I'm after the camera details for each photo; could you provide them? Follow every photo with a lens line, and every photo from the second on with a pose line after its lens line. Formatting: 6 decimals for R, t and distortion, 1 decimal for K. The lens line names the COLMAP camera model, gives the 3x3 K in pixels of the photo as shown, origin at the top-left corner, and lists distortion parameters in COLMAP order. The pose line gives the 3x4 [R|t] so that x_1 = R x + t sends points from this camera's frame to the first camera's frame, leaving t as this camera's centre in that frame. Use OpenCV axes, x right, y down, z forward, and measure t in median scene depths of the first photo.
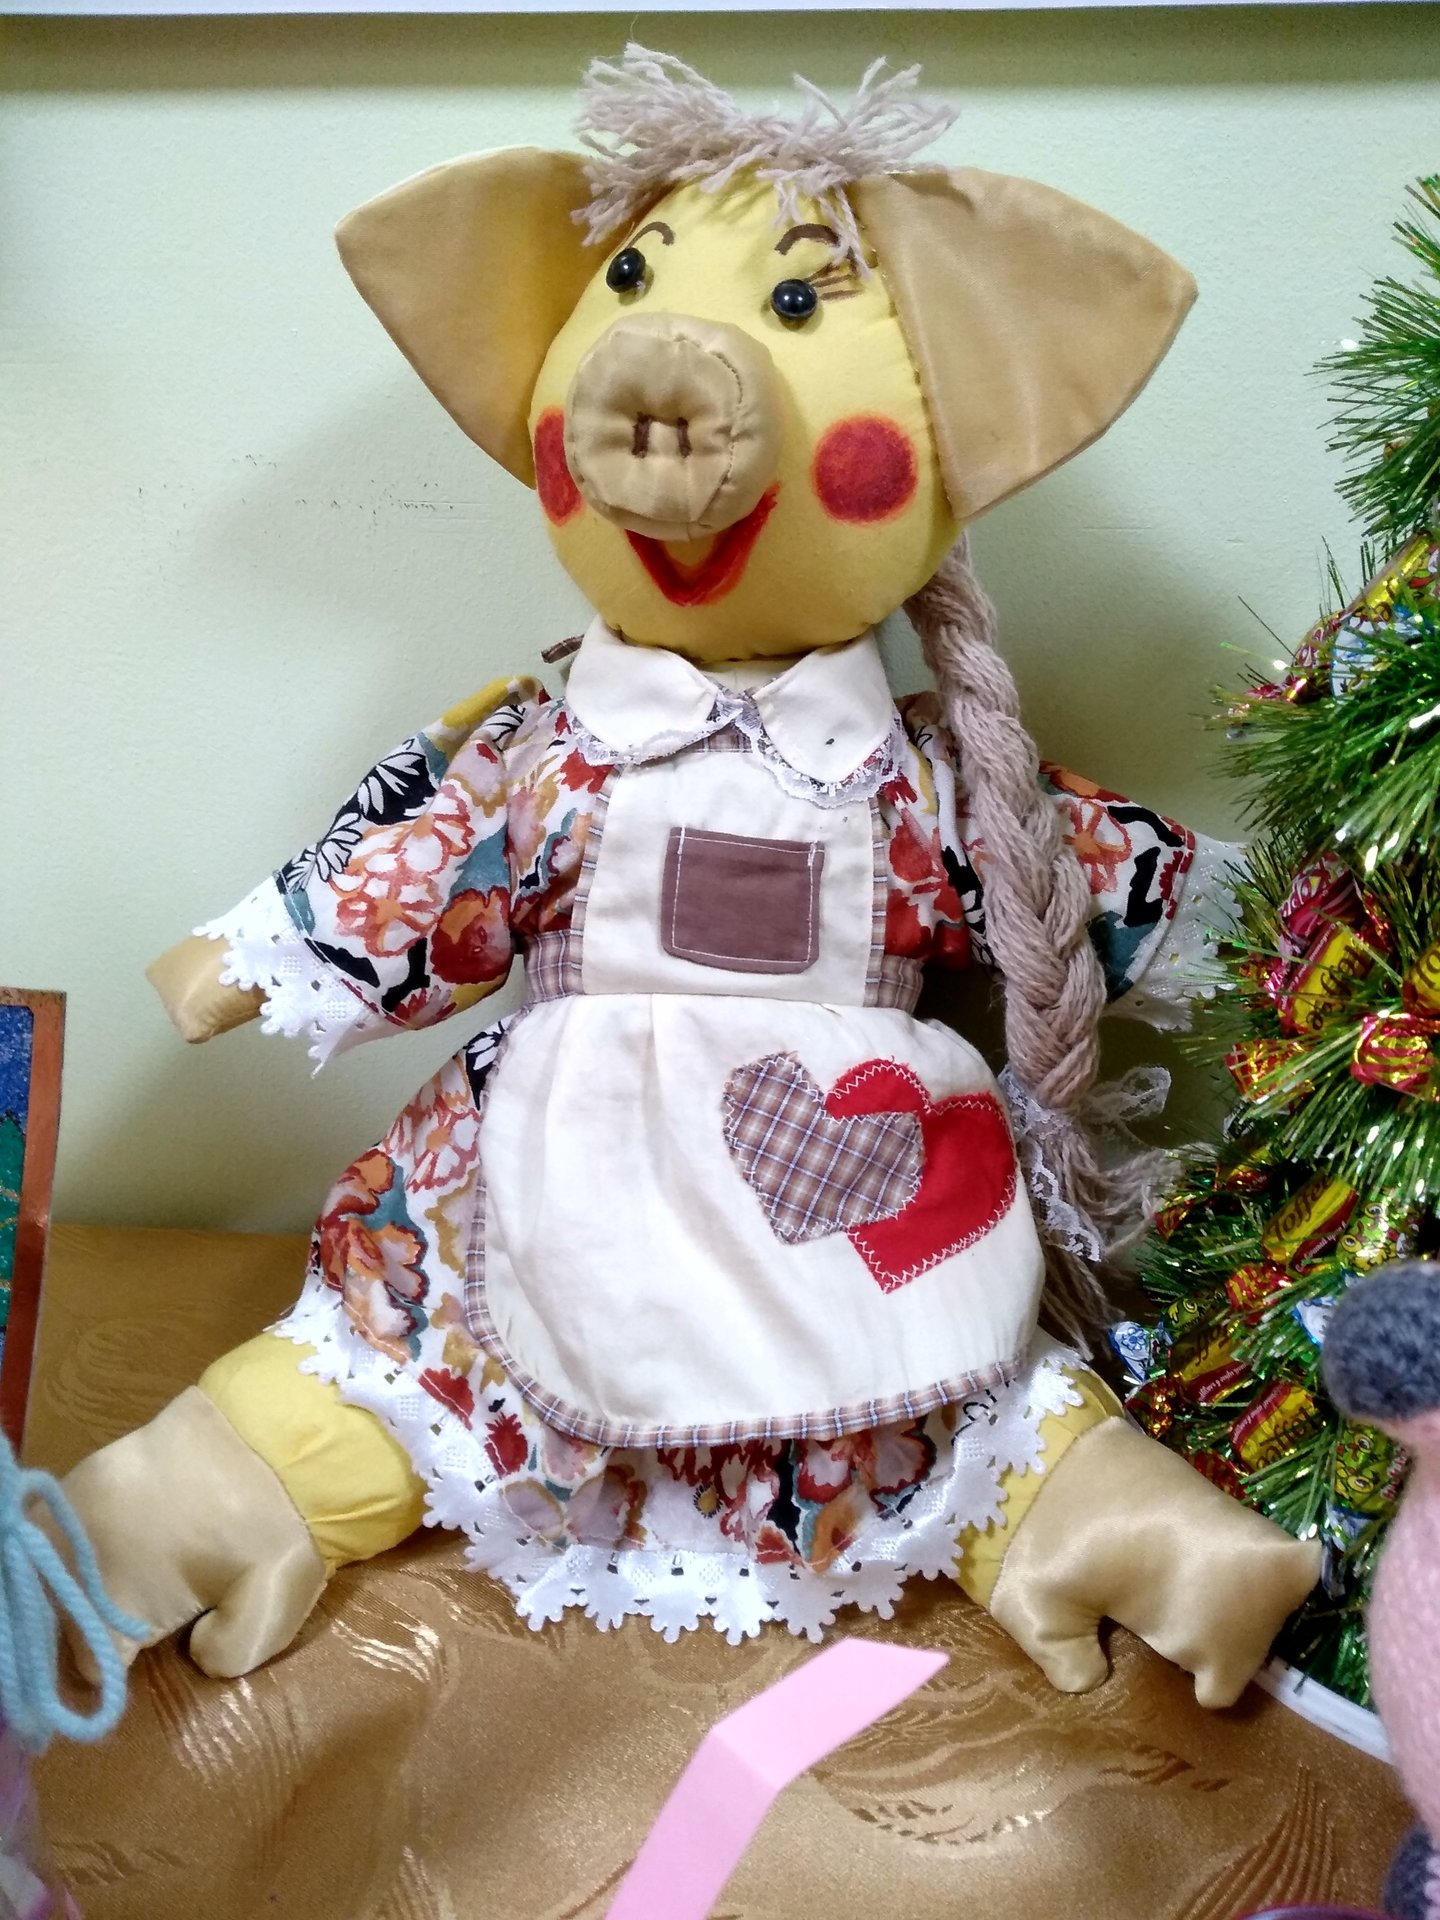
lens RADIAL K [[1466.6, 0, 720.0], [0, 1466.6, 960.0], [0, 0, 1]] dist [0.058782, -0.139033]
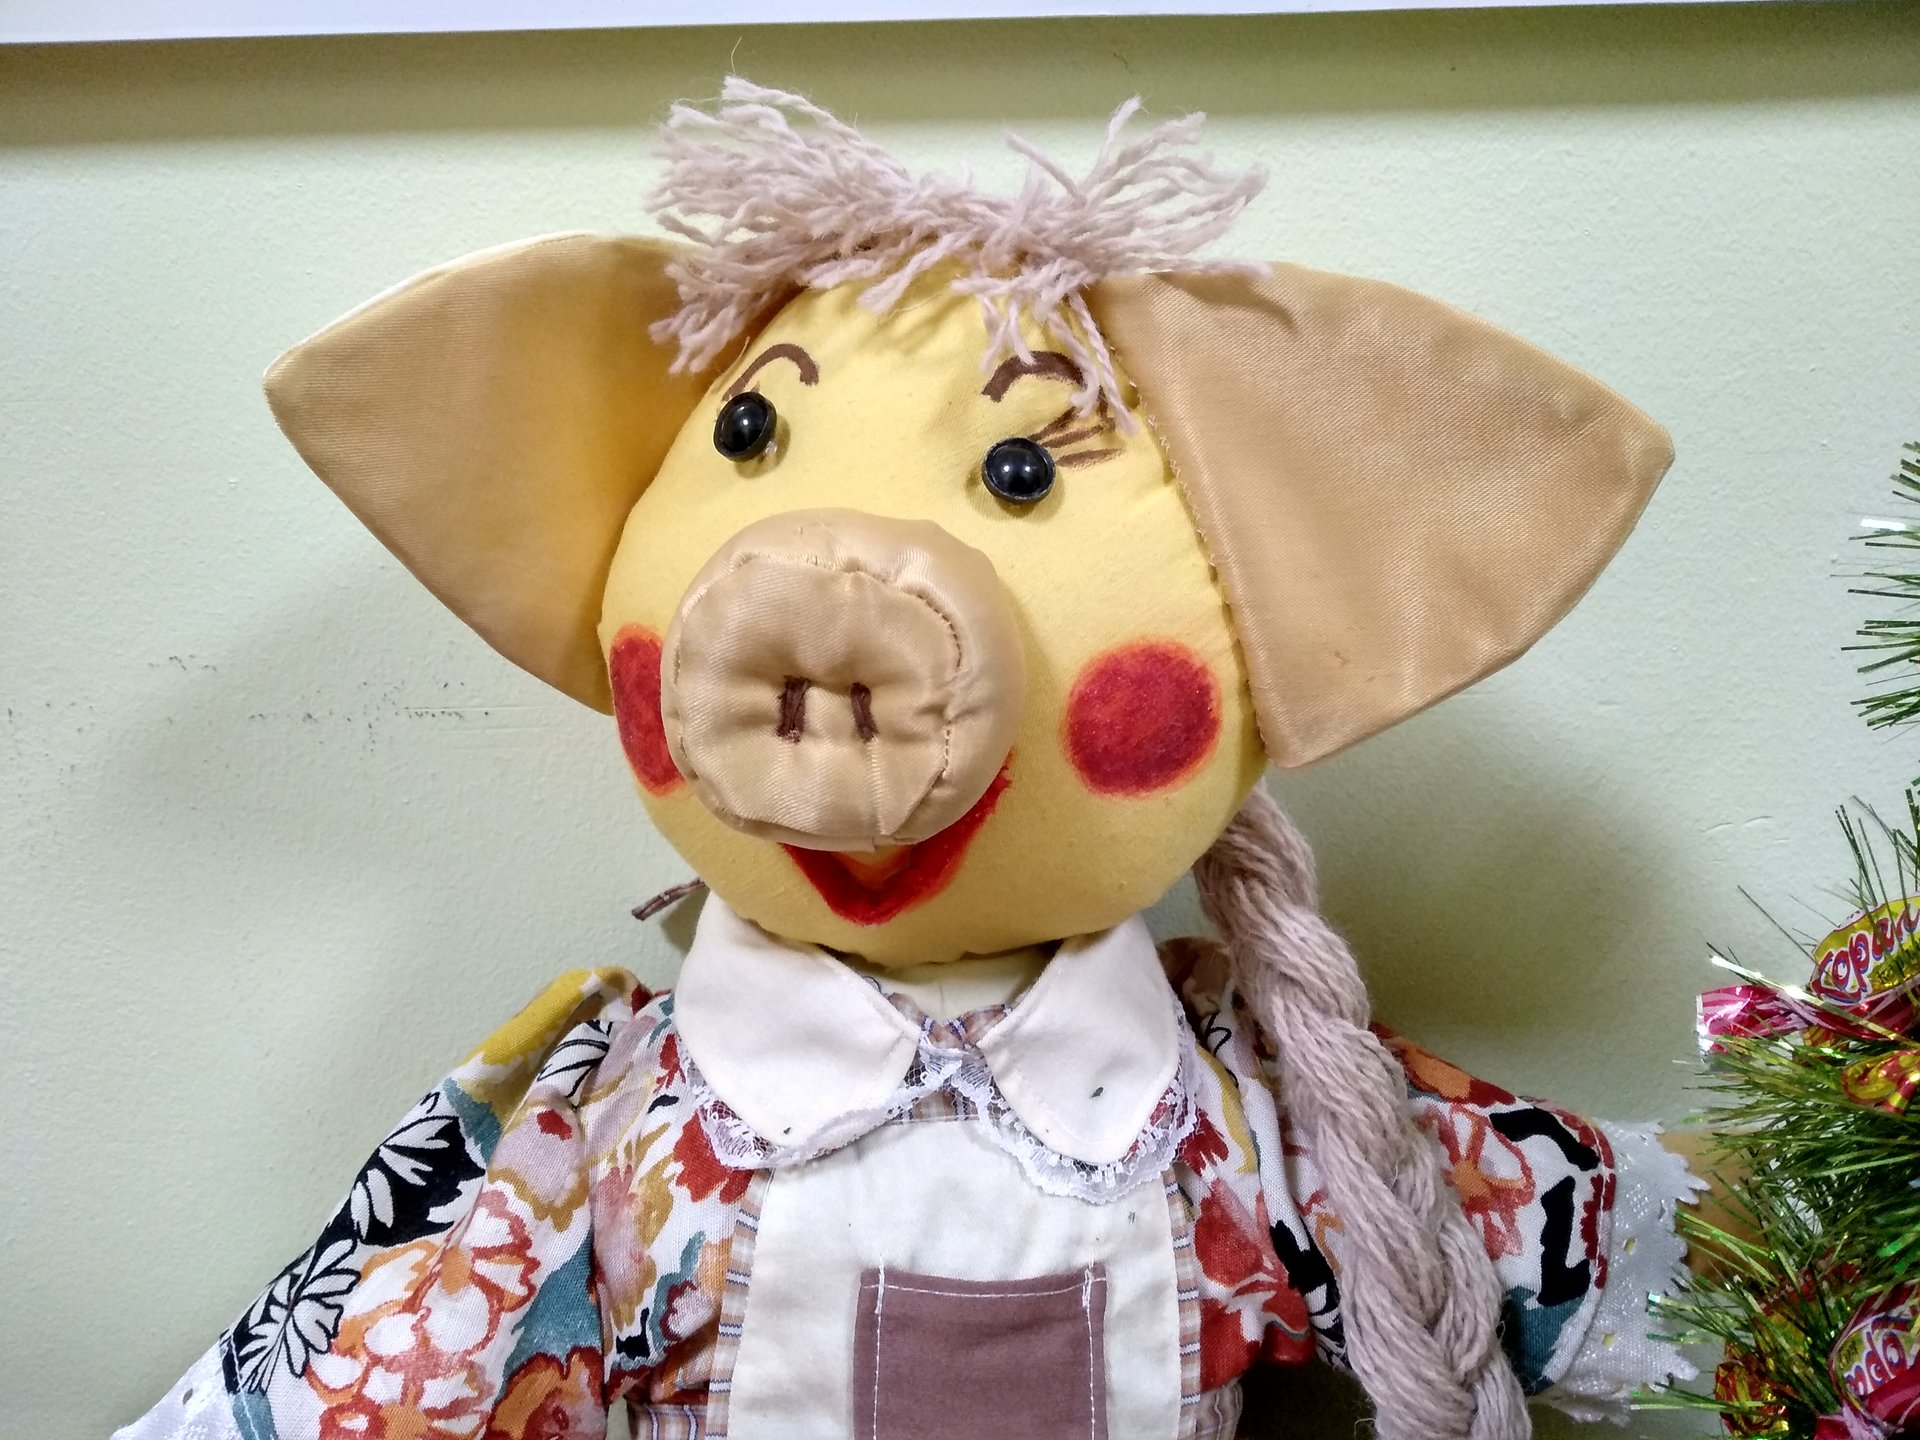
lens RADIAL K [[1462.9, 0, 952.2], [0, 1462.9, 713.3], [0, 0, 1]] dist [0.077183, -0.219788]
pose [[0.993262, -0.061259, 0.098374, -0.041511], [0.070591, 0.993032, -0.094367, -0.258540], [-0.091908, 0.100676, 0.990665, 0.352984]]
